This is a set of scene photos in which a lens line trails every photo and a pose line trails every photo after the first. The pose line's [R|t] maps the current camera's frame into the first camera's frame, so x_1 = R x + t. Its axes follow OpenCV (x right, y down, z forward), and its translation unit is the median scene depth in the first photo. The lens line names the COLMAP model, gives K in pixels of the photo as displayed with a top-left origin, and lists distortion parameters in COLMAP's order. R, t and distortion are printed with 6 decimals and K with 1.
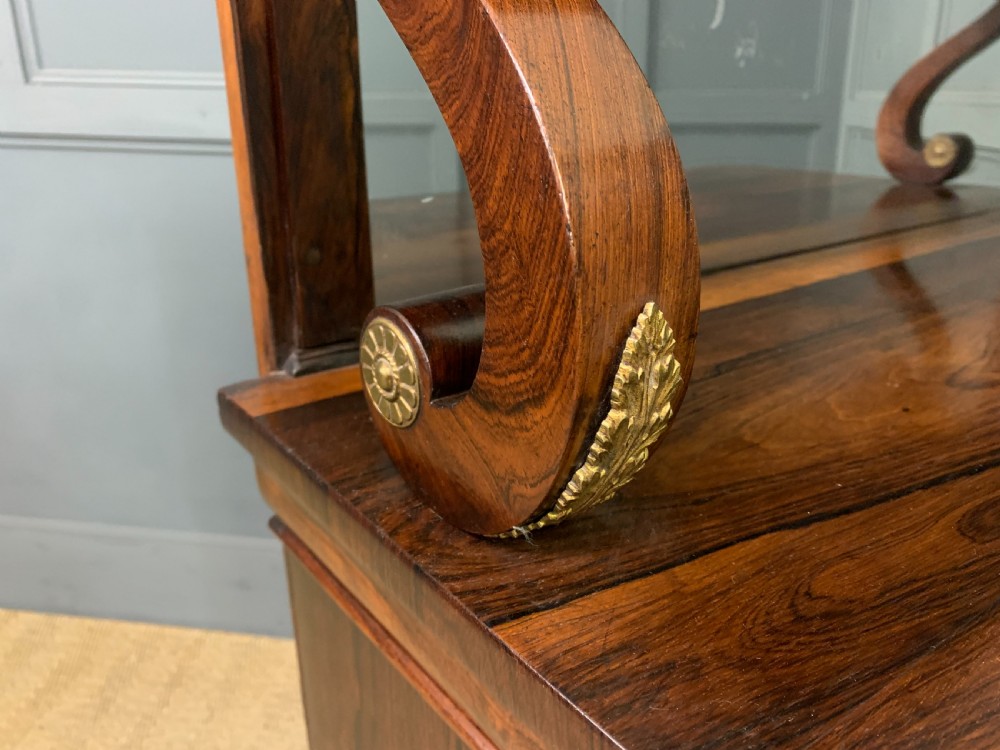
lens RADIAL K [[791.8, 0, 497.3], [0, 791.8, 374.4], [0, 0, 1]] dist [0.000910, -0.003033]
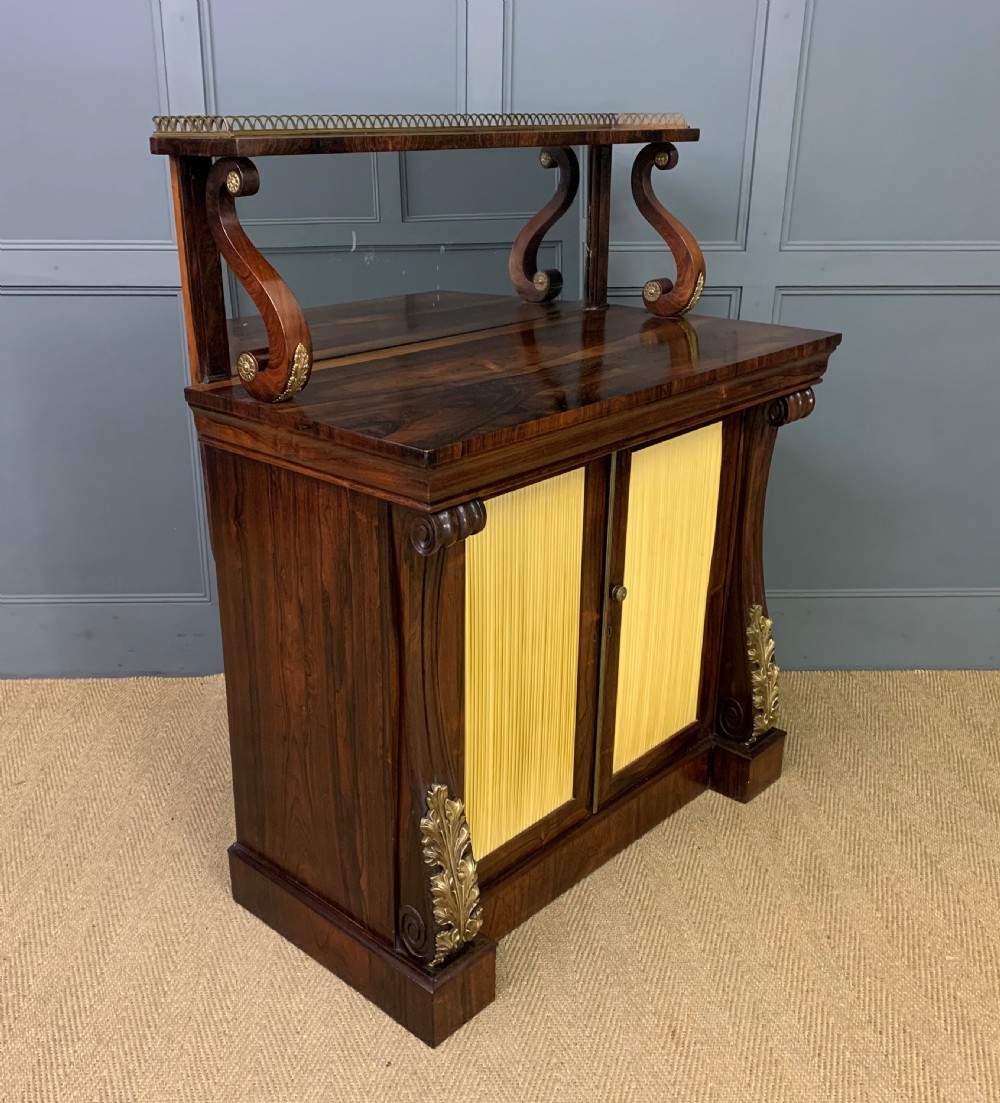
lens RADIAL K [[1148.1, 0, 447.3], [0, 1148.1, 554.1], [0, 0, 1]] dist [0.062069, -0.081713]
pose [[0.988071, -0.068526, 0.137913, 0.001730], [0.070006, 0.997529, -0.005906, 1.125446], [-0.137168, 0.015490, 0.990427, -5.305795]]
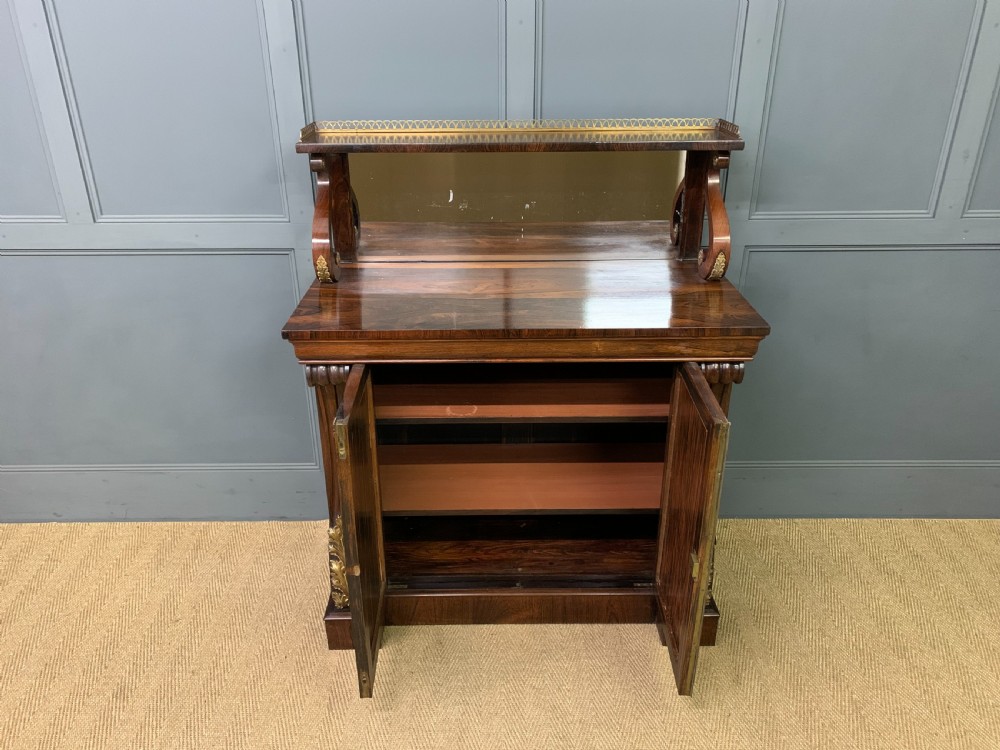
lens RADIAL K [[769.9, 0, 490.7], [0, 769.9, 370.6], [0, 0, 1]] dist [0.032302, -0.014306]
pose [[0.991805, -0.073871, 0.104240, 0.489533], [0.068267, 0.996074, 0.056352, -0.308865], [-0.107994, -0.048774, 0.992954, -4.243523]]
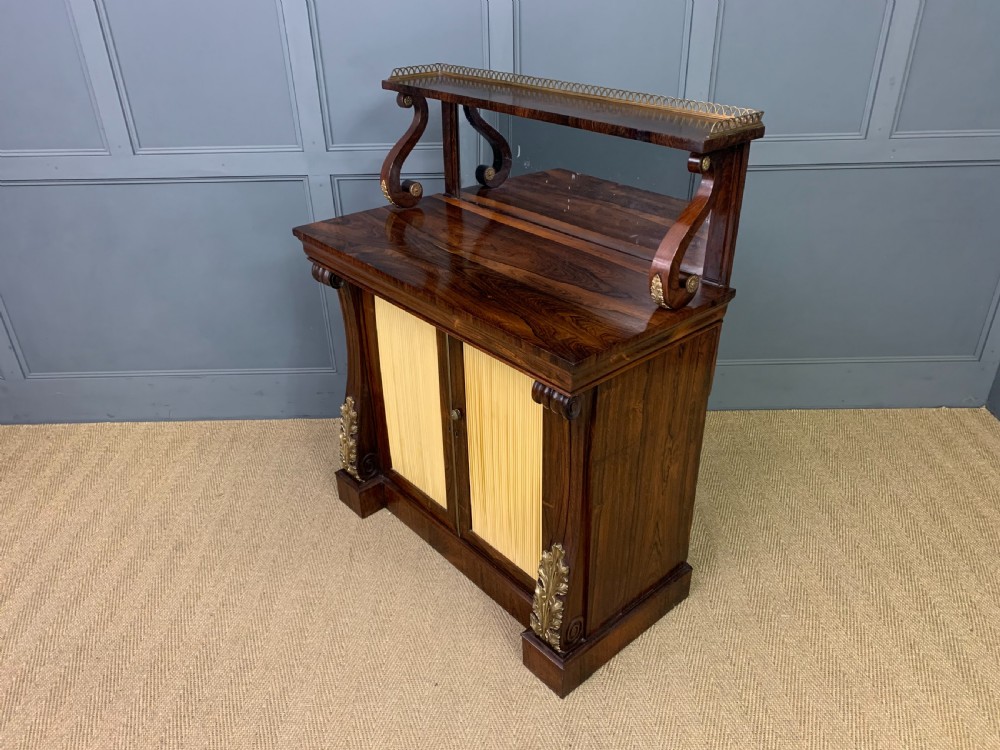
lens RADIAL K [[769.0, 0, 497.8], [0, 769.0, 374.4], [0, 0, 1]] dist [0.036051, -0.033511]
pose [[0.991186, -0.095270, 0.092053, 0.569891], [0.082851, 0.987992, 0.130417, 0.099767], [-0.103372, -0.121641, 0.987177, -5.697270]]
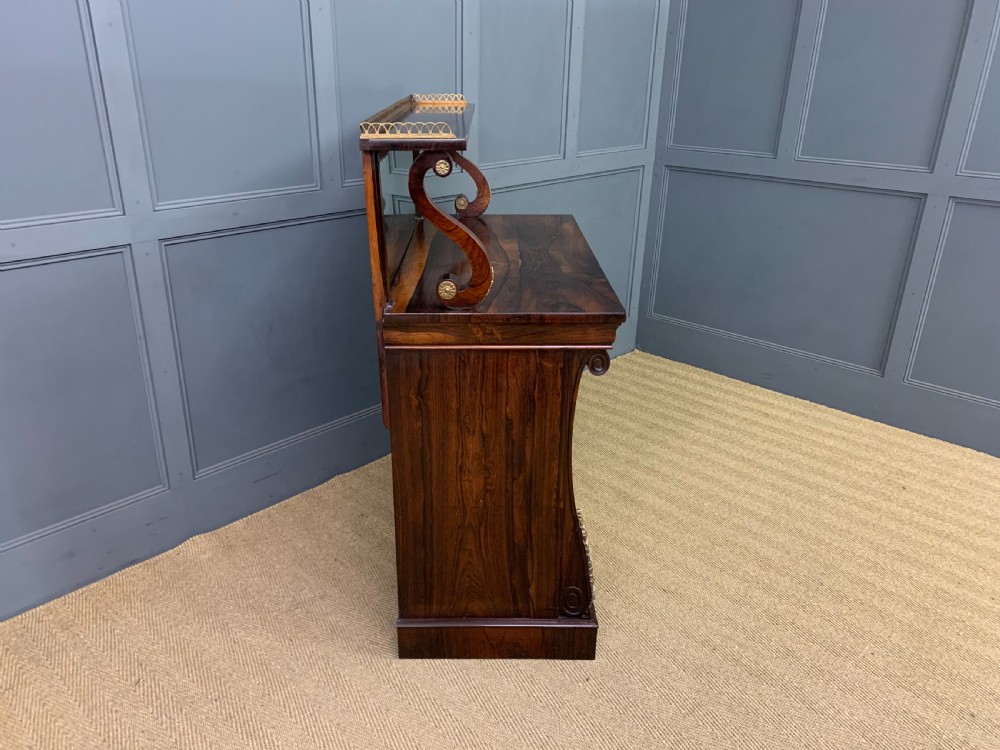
lens RADIAL K [[758.2, 0, 482.2], [0, 758.2, 377.2], [0, 0, 1]] dist [0.167388, -0.324402]
pose [[0.608187, -0.318534, 0.727080, -4.670037], [0.298890, 0.940438, 0.161991, -0.250049], [-0.735373, 0.118796, 0.667168, -3.183923]]
